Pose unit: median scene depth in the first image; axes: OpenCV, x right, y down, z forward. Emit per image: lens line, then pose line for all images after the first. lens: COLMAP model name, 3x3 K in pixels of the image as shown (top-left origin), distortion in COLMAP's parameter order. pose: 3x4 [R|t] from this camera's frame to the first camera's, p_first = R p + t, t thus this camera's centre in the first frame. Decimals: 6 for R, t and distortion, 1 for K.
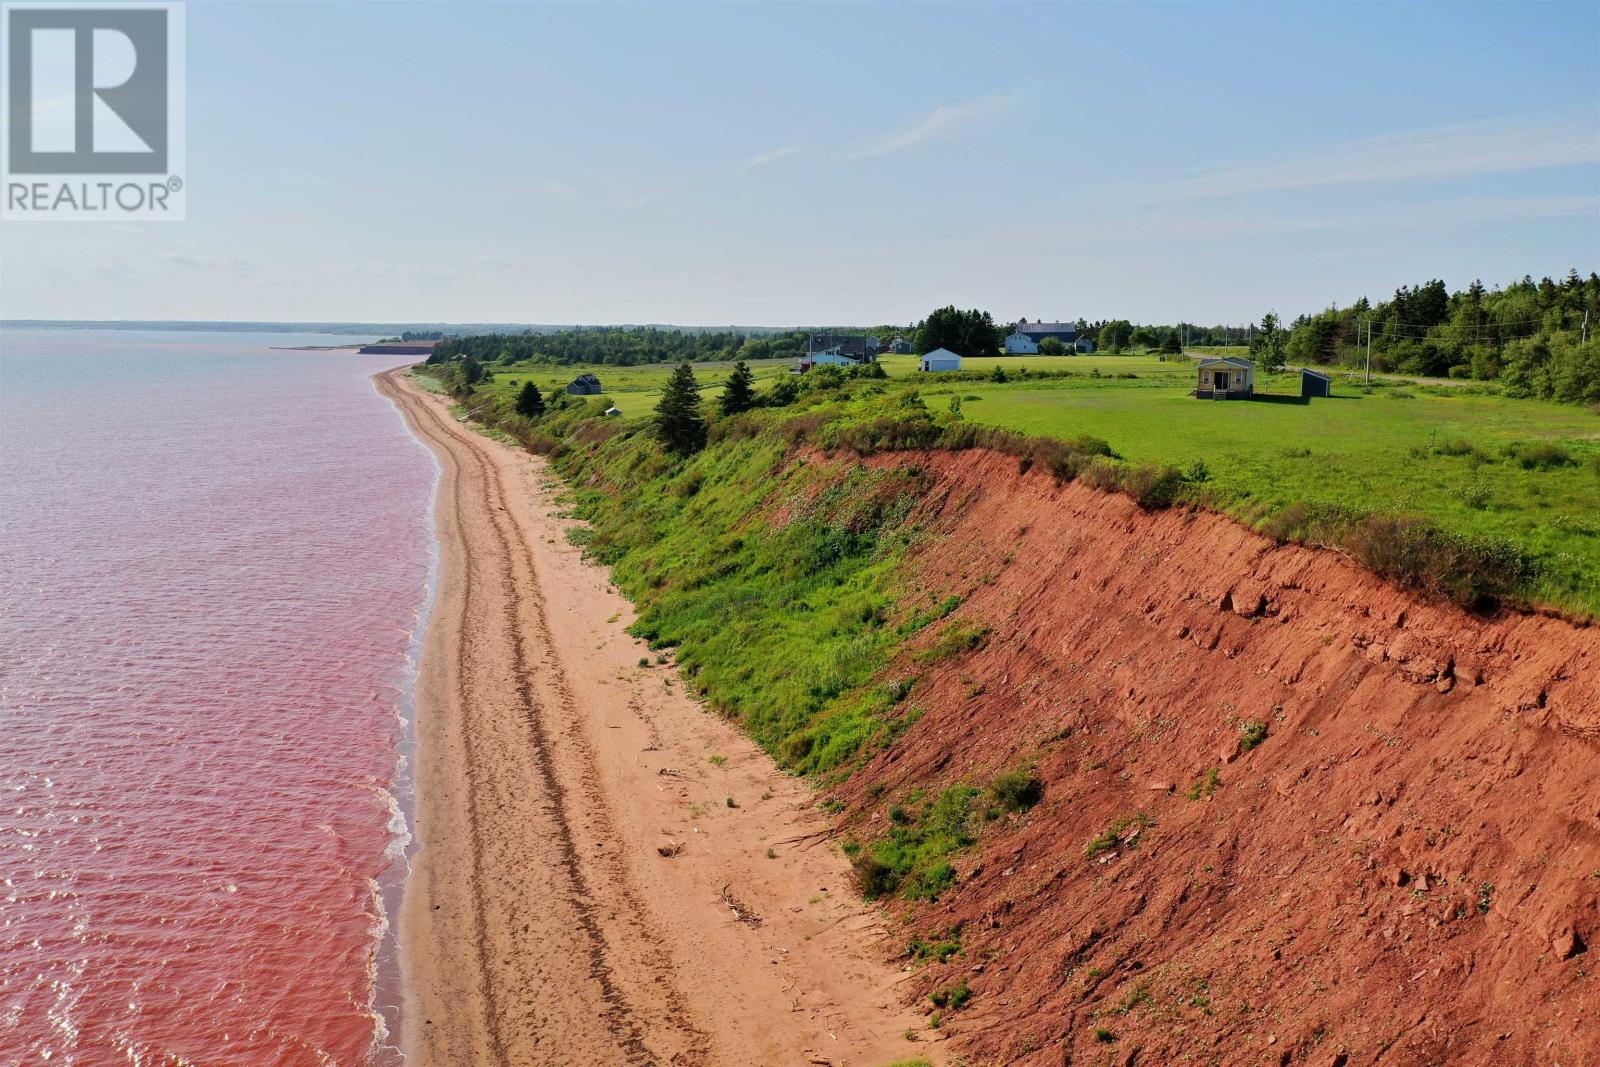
lens RADIAL K [[1250.3, 0, 796.7], [0, 1250.3, 536.4], [0, 0, 1]] dist [-0.003321, 0.000025]
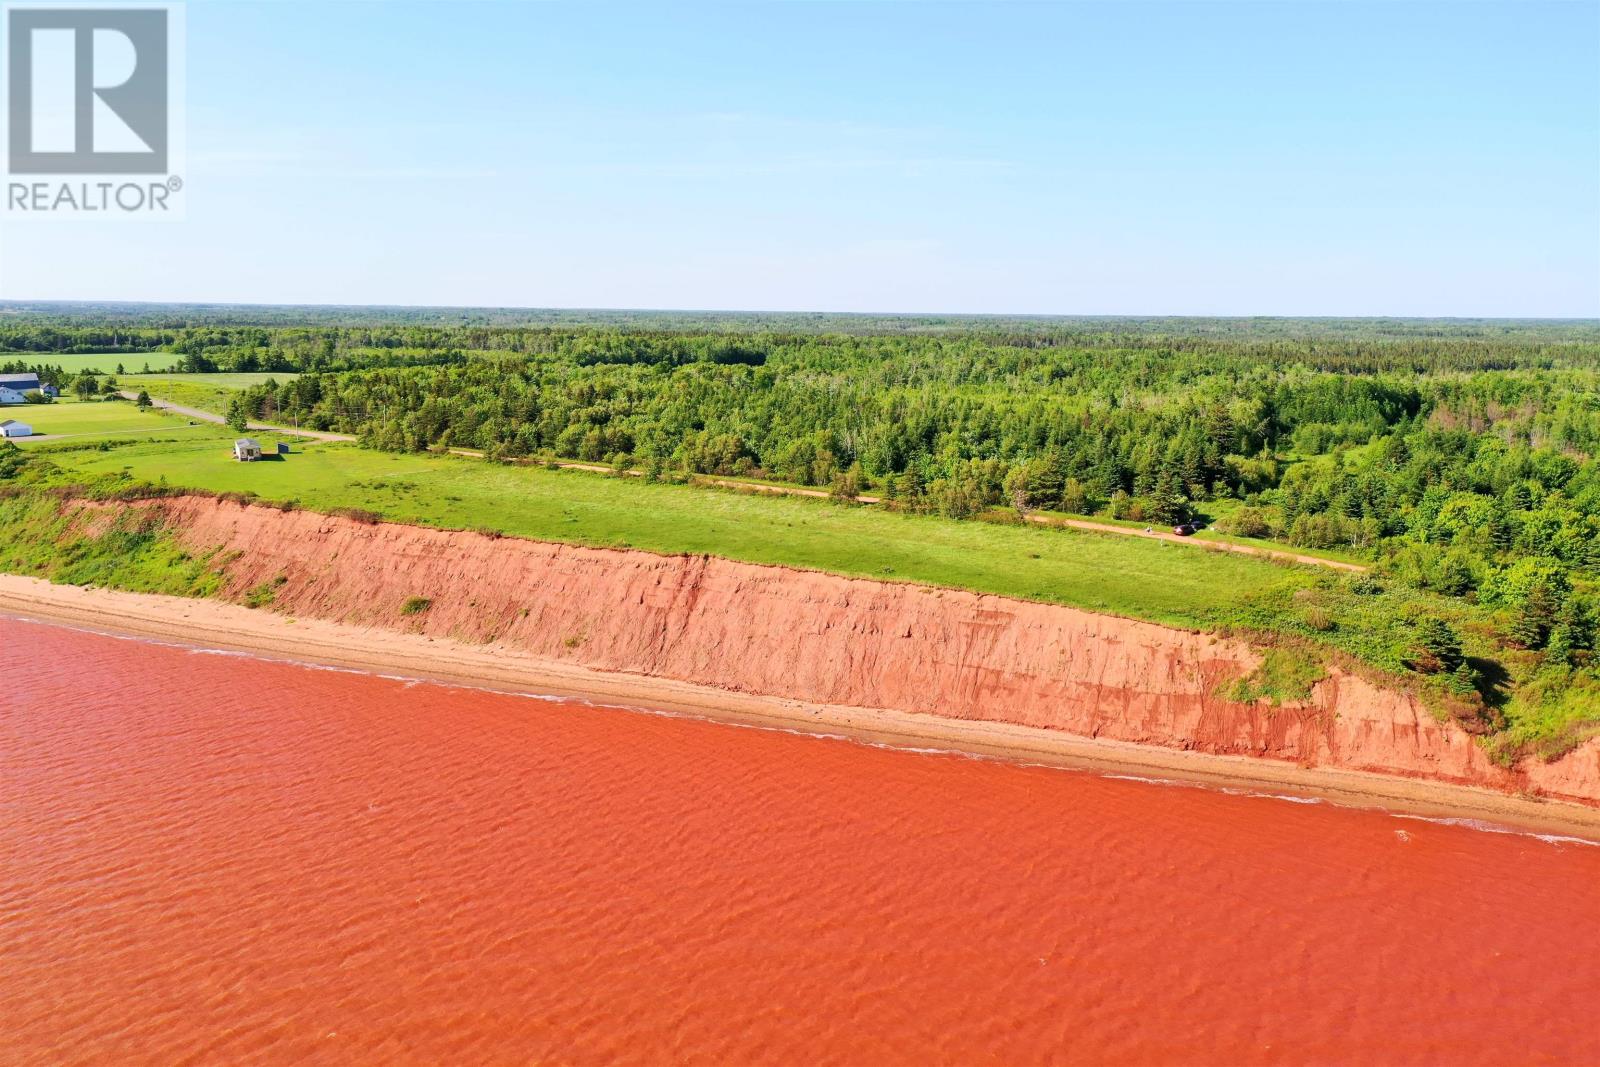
lens RADIAL K [[1250.3, 0, 798.6], [0, 1250.3, 535.8], [0, 0, 1]] dist [-0.003321, 0.000025]
pose [[0.643552, -0.125042, 0.755120, -2.023987], [0.108873, 0.991488, 0.071396, -0.064511], [-0.757620, 0.036266, 0.651688, -3.356374]]
